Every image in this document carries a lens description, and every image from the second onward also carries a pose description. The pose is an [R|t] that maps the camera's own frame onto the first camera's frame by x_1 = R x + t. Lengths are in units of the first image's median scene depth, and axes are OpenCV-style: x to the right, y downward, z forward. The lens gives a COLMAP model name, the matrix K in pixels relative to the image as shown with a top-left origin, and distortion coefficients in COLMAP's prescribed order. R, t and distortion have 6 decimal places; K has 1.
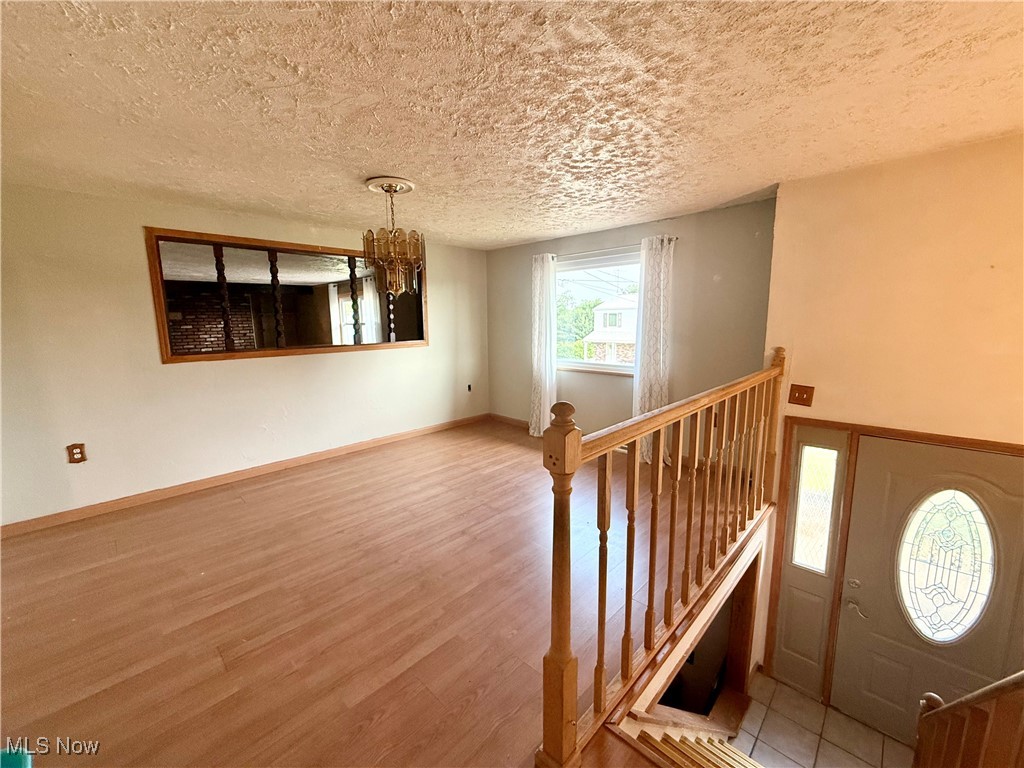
lens RADIAL K [[406.6, 0, 510.3], [0, 406.6, 383.1], [0, 0, 1]] dist [-0.001056, -0.000034]
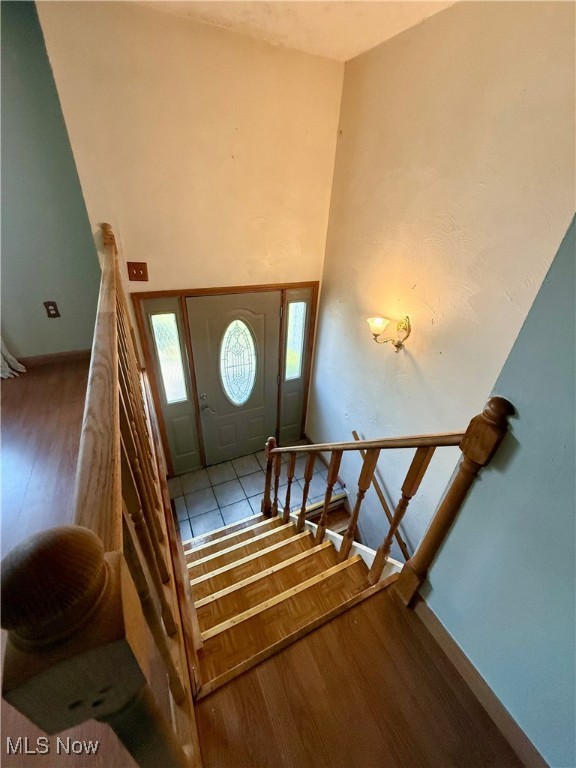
lens RADIAL K [[305.0, 0, 286.2], [0, 305.0, 383.5], [0, 0, 1]] dist [-0.001056, -0.000034]
pose [[0.344219, -0.451211, 0.823360, 0.030468], [0.088510, 0.888640, 0.449982, -0.038613], [-0.934708, -0.082016, 0.345823, 0.311179]]
